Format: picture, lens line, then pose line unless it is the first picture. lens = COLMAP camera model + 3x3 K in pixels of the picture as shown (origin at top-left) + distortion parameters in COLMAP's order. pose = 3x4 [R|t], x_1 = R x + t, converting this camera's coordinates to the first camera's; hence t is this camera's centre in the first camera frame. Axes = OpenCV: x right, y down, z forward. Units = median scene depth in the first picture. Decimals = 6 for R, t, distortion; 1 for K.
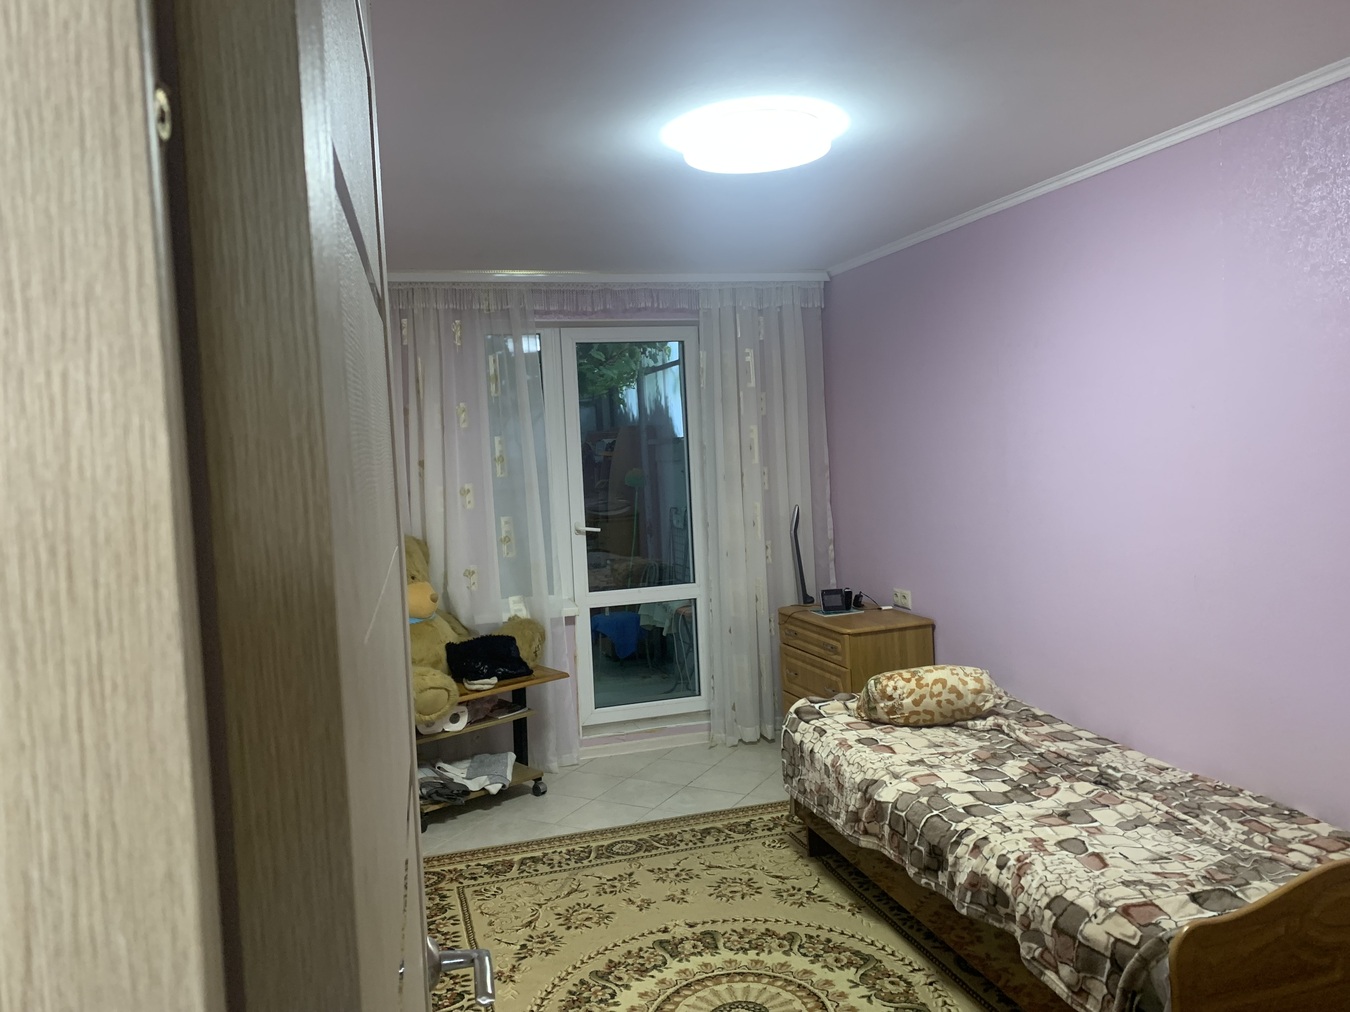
lens RADIAL K [[1035.3, 0, 671.6], [0, 1035.3, 501.1], [0, 0, 1]] dist [0.040429, -0.042244]
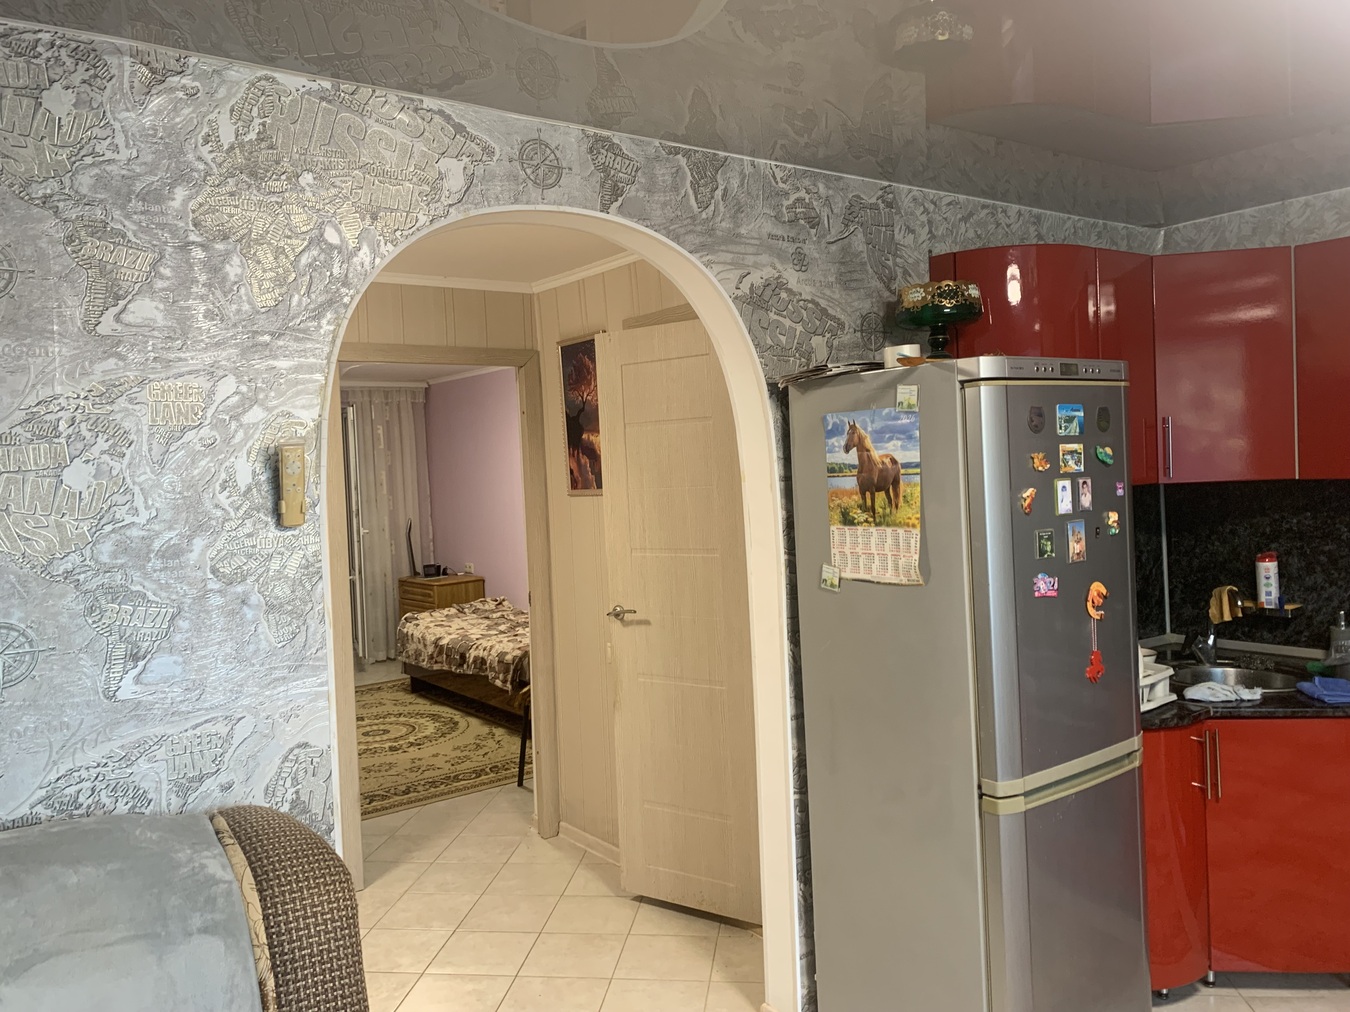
lens RADIAL K [[1035.3, 0, 688.5], [0, 1035.3, 489.6], [0, 0, 1]] dist [0.040429, -0.042244]
pose [[0.935913, 0.000692, 0.352232, -0.061409], [0.017262, 0.998706, -0.047827, 0.056081], [-0.351809, 0.050842, 0.934690, -0.912706]]
